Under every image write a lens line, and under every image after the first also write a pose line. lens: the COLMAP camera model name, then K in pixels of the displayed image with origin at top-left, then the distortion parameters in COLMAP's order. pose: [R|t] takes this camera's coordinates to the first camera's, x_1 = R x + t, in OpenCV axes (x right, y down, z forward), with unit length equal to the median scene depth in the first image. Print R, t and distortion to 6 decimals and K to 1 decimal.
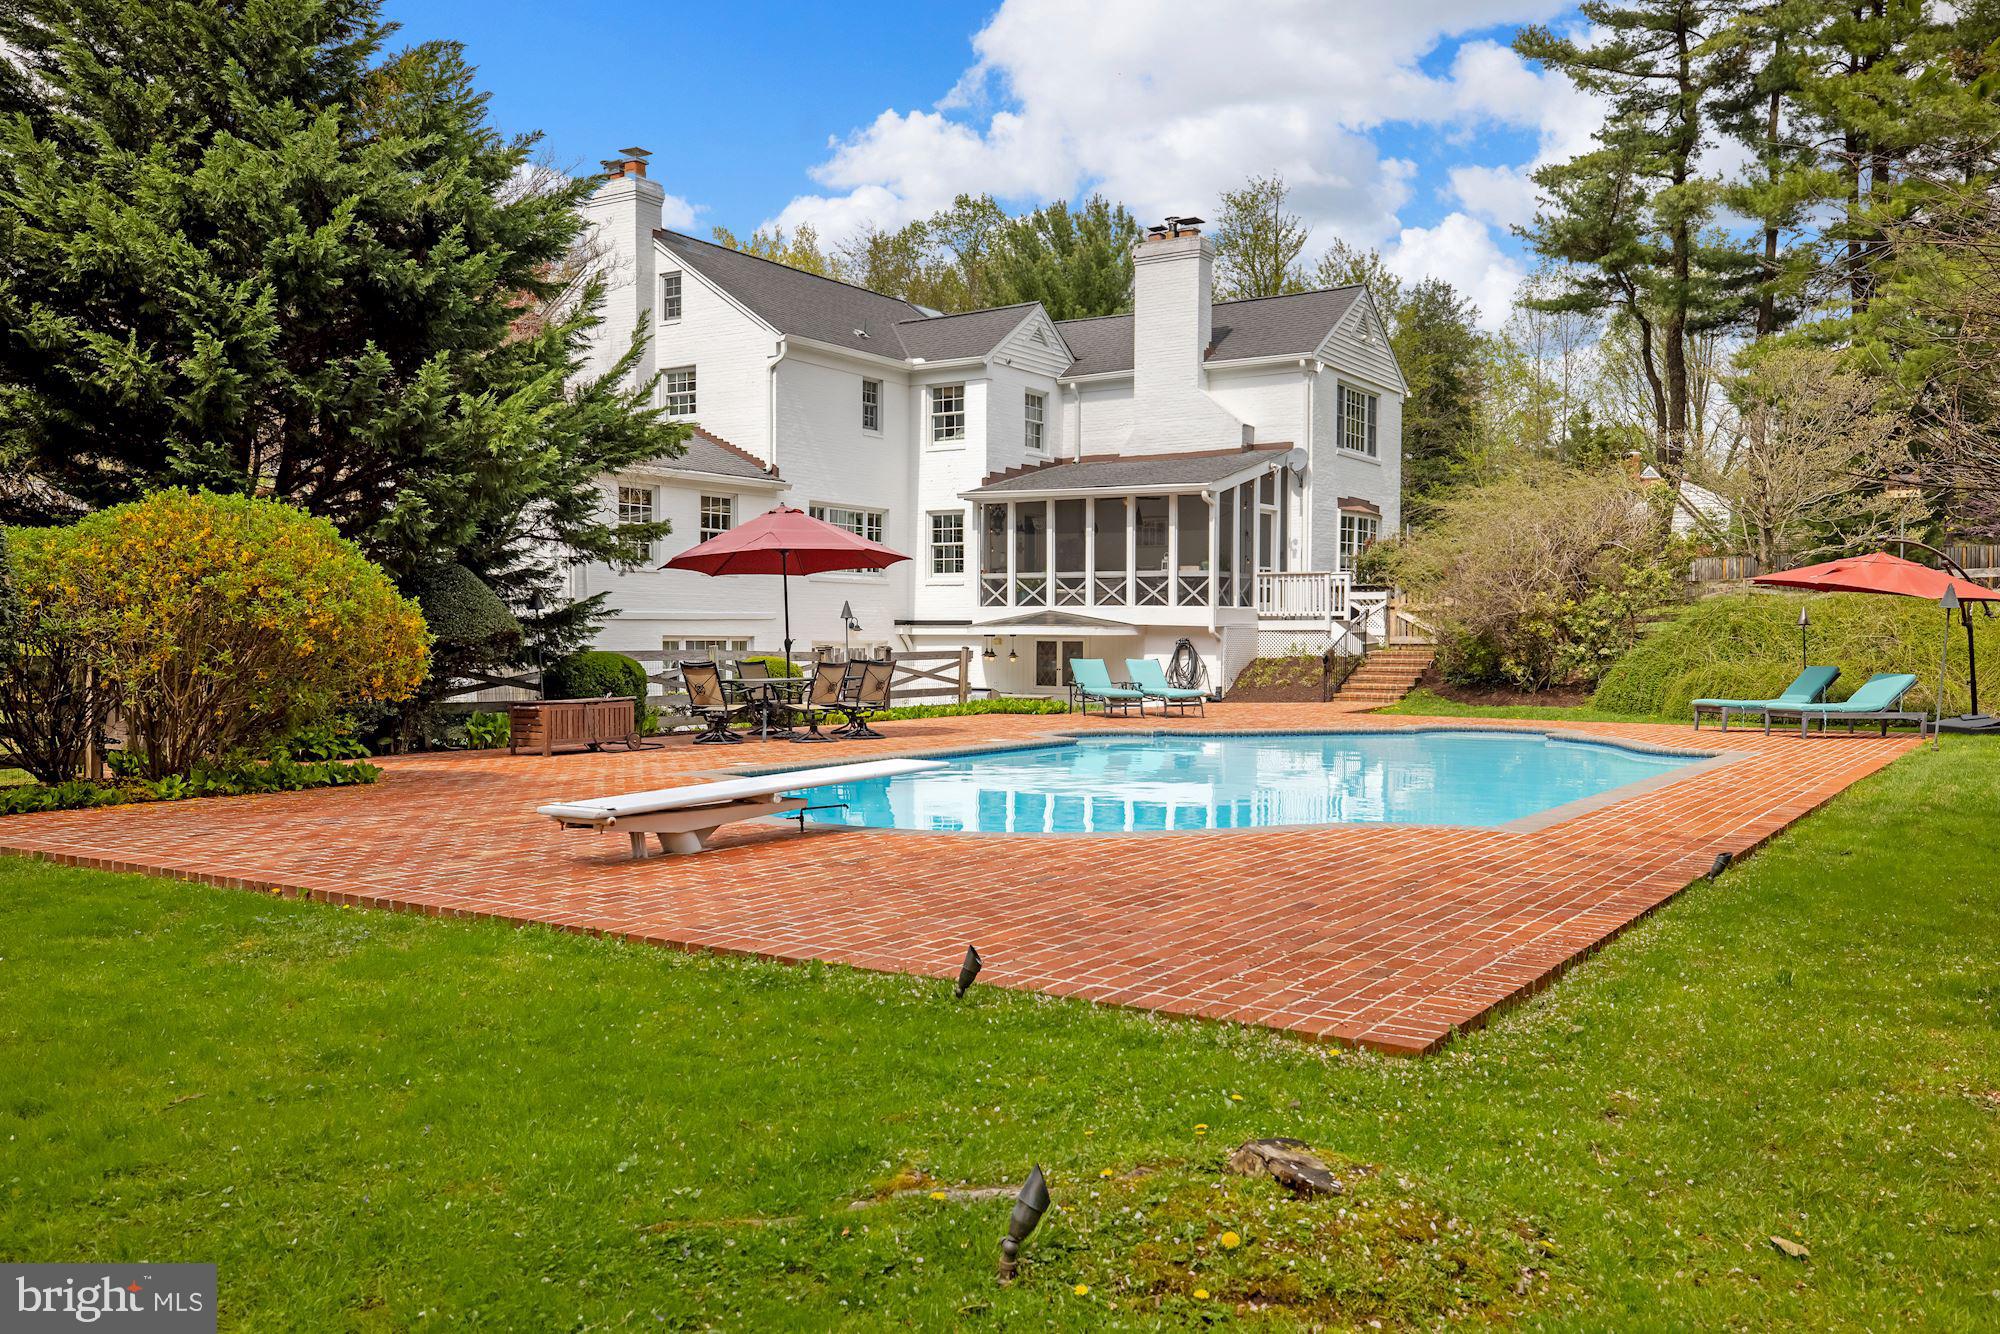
lens RADIAL K [[1644.7, 0, 1000.0], [0, 1644.7, 667.0], [0, 0, 1]] dist [0.023717, 0.074130]
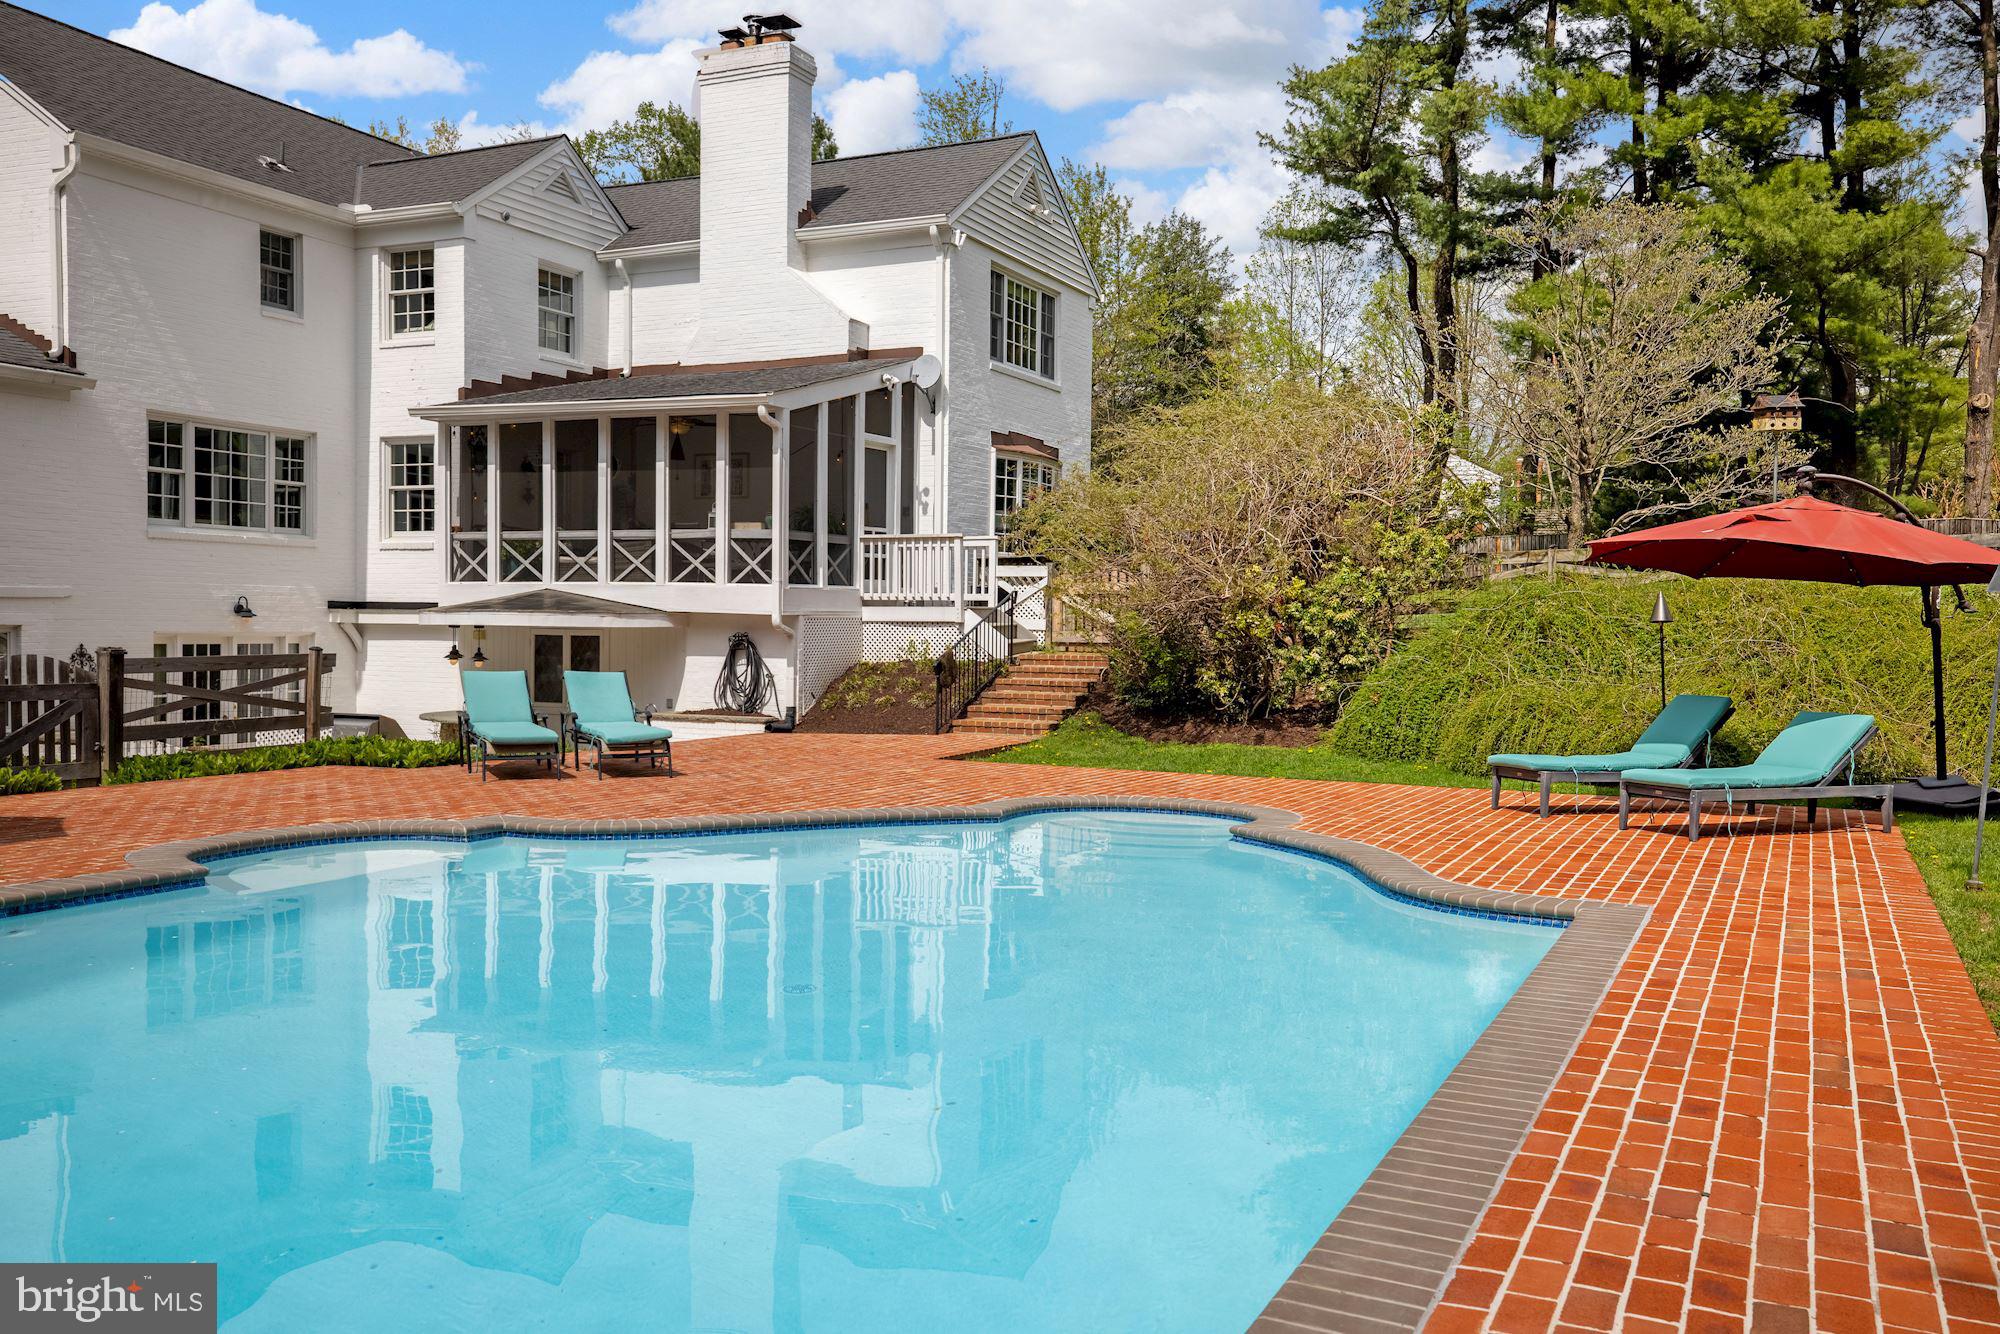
lens RADIAL K [[1672.7, 0, 1000.0], [0, 1672.7, 667.0], [0, 0, 1]] dist [0.037728, 0.003830]
pose [[0.991122, 0.003120, 0.132918, 0.118839], [-0.004321, 0.999952, 0.008746, -0.009552], [-0.132884, -0.009242, 0.991088, 0.305666]]
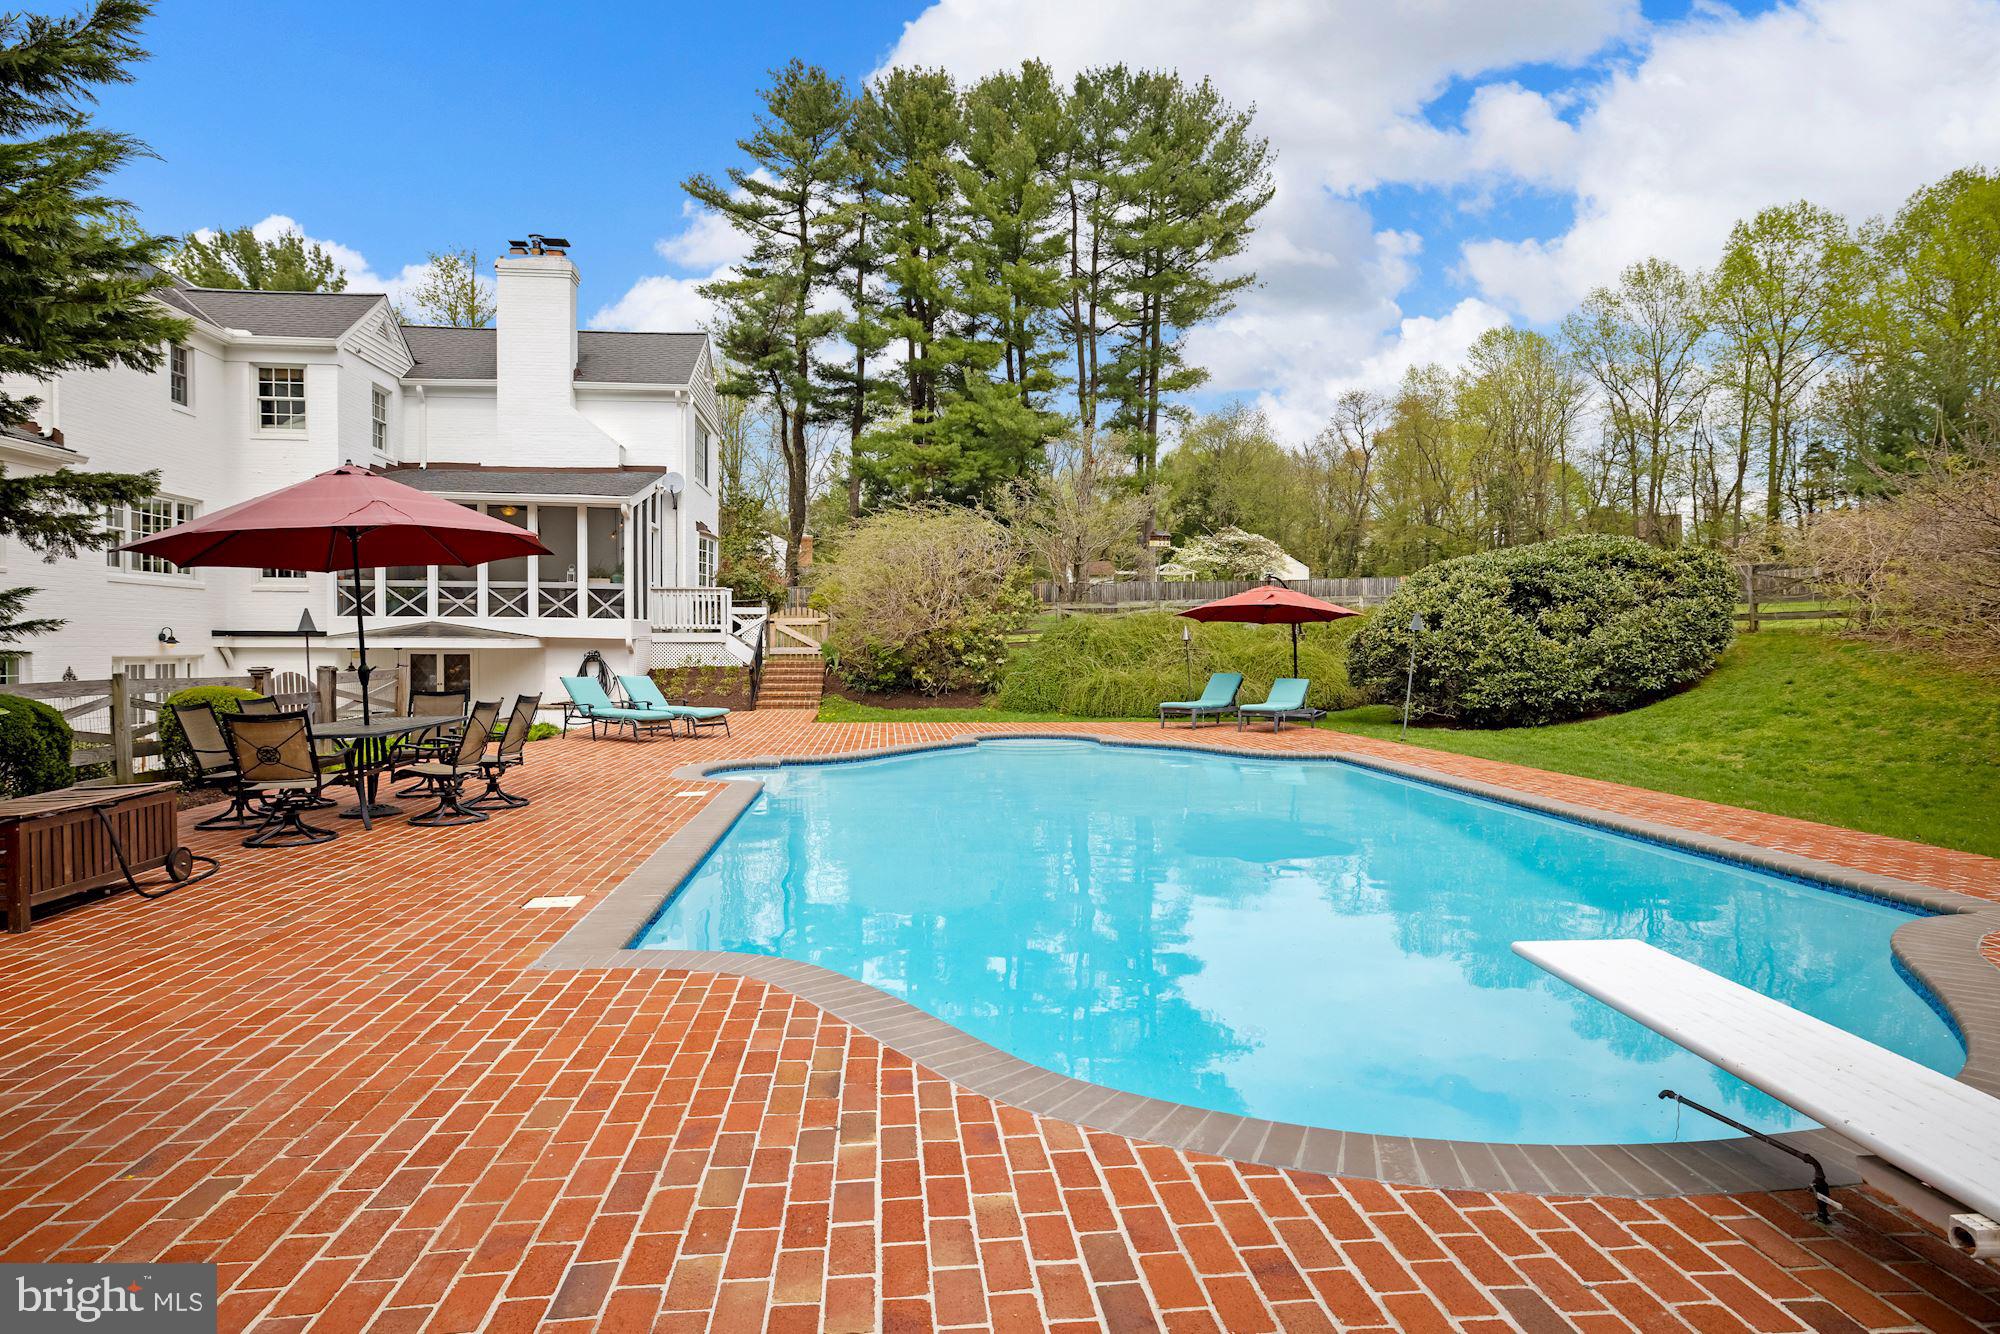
lens RADIAL K [[1152.5, 0, 1000.0], [0, 1152.5, 667.0], [0, 0, 1]] dist [-0.027173, 0.041950]
pose [[0.773503, -0.015868, 0.633594, -0.132086], [0.011774, 0.999874, 0.010667, -0.011421], [-0.633683, -0.000791, 0.773592, 0.286019]]
